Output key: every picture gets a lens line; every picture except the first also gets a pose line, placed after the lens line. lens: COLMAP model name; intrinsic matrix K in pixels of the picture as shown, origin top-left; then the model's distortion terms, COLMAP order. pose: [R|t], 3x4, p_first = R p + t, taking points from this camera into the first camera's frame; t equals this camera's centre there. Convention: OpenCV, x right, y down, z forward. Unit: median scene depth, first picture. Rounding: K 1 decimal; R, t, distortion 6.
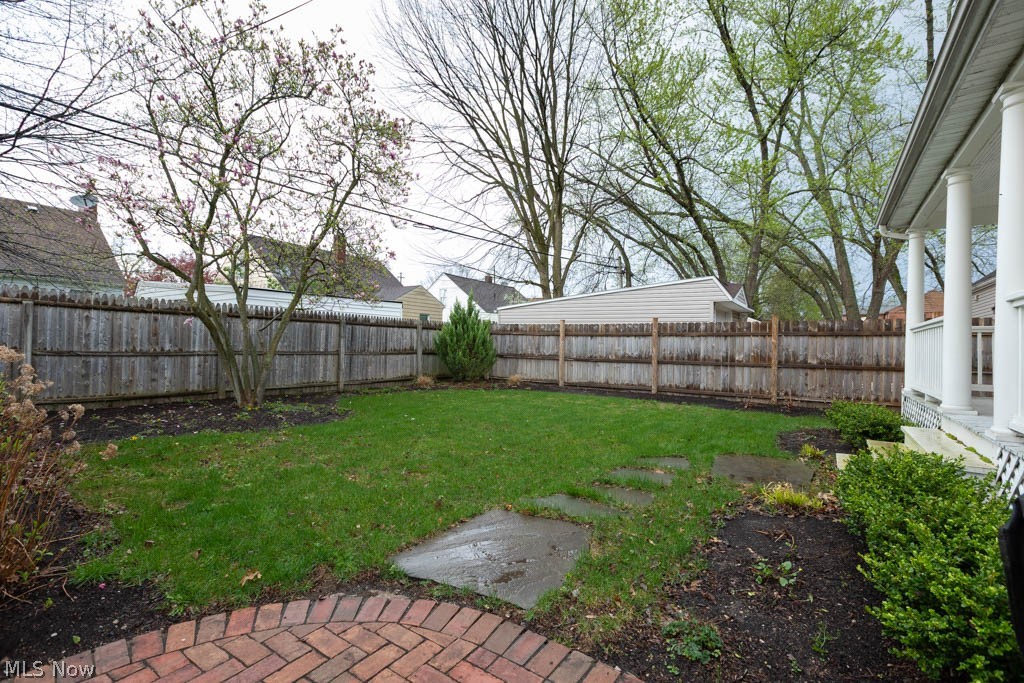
lens RADIAL K [[456.5, 0, 512.1], [0, 456.5, 346.6], [0, 0, 1]] dist [0.002304, 0.000117]
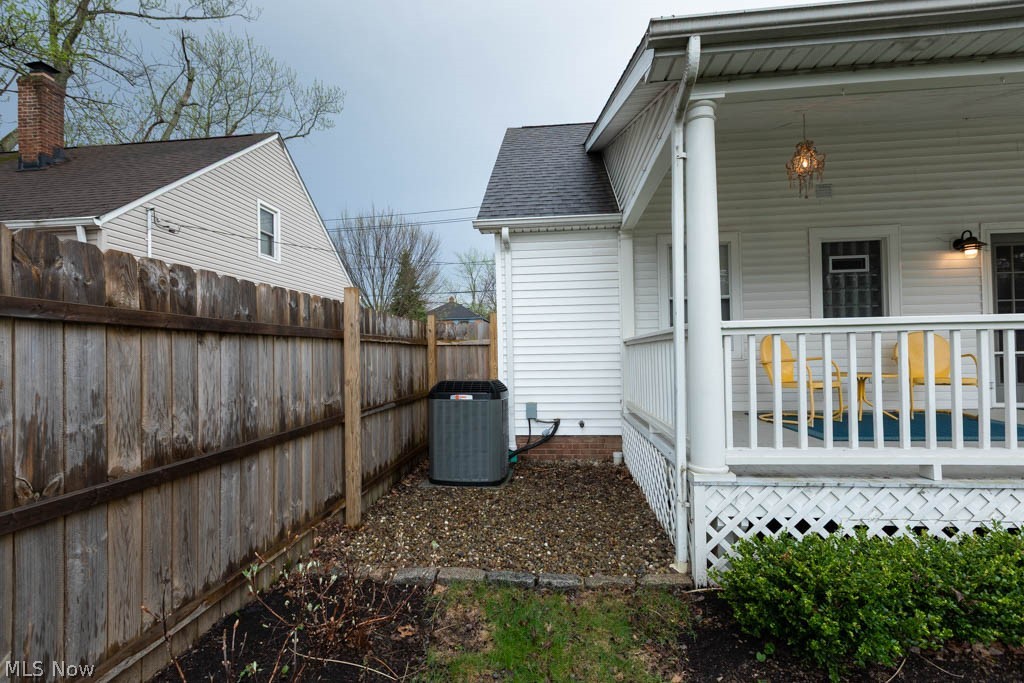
lens RADIAL K [[455.4, 0, 512.1], [0, 455.4, 347.6], [0, 0, 1]] dist [0.001326, -0.000382]
pose [[-0.477343, 0.000281, 0.878717, 0.298865], [0.006096, 0.999977, 0.002991, -0.011154], [-0.878696, 0.006784, -0.477334, 0.695256]]
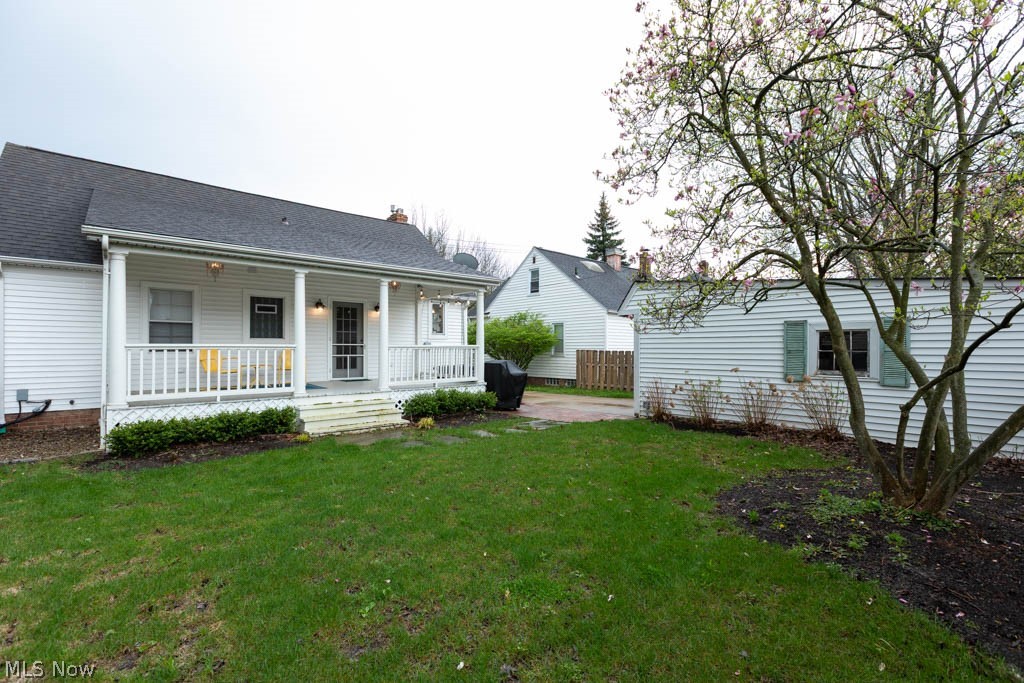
lens RADIAL K [[456.5, 0, 512.1], [0, 456.5, 346.6], [0, 0, 1]] dist [0.002304, 0.000117]
pose [[-0.968084, -0.020567, 0.249781, -0.132103], [-0.020919, 0.999780, 0.001247, -0.029445], [-0.249751, -0.004018, -0.968302, 0.910393]]
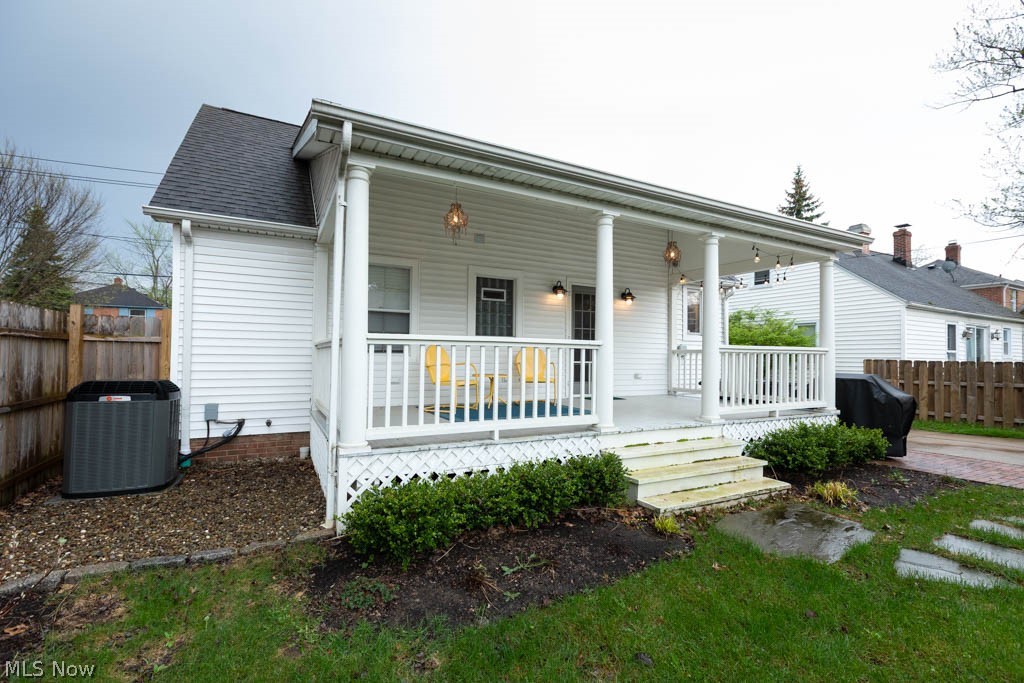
lens RADIAL K [[456.5, 0, 512.1], [0, 456.5, 346.6], [0, 0, 1]] dist [0.002304, 0.000117]
pose [[-0.880980, -0.019581, 0.472749, 0.222204], [-0.029753, 0.999459, -0.014049, -0.012712], [-0.472217, -0.026442, -0.881085, 0.716733]]
